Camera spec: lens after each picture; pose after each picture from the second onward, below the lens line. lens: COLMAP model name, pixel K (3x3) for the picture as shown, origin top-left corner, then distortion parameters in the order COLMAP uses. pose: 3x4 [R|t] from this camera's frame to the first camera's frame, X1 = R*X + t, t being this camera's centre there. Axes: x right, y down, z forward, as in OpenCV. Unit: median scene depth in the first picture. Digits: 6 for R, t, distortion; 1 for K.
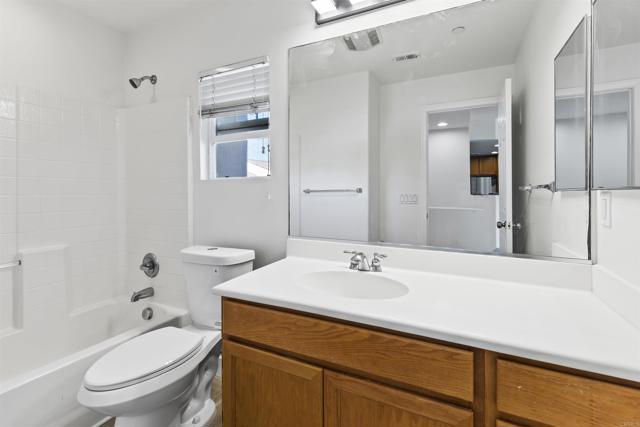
lens RADIAL K [[291.7, 0, 320.8], [0, 291.7, 194.5], [0, 0, 1]] dist [0.020181, 0.000492]
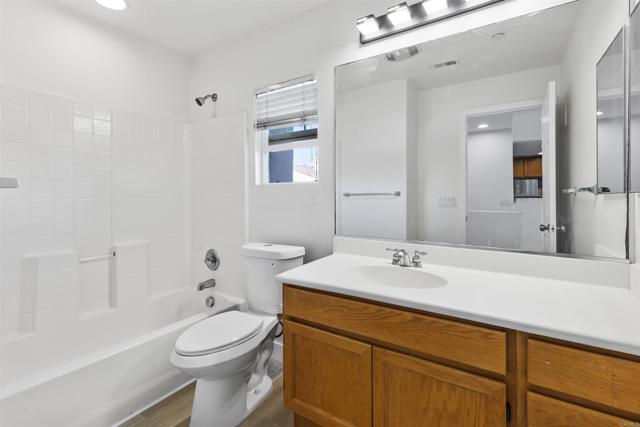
lens RADIAL K [[289.3, 0, 322.9], [0, 289.3, 198.7], [0, 0, 1]] dist [0.016275, -0.000120]
pose [[0.993750, -0.001469, -0.111618, -0.034016], [0.001790, 0.999995, 0.002783, 0.001240], [0.111613, -0.002966, 0.993747, -0.106911]]
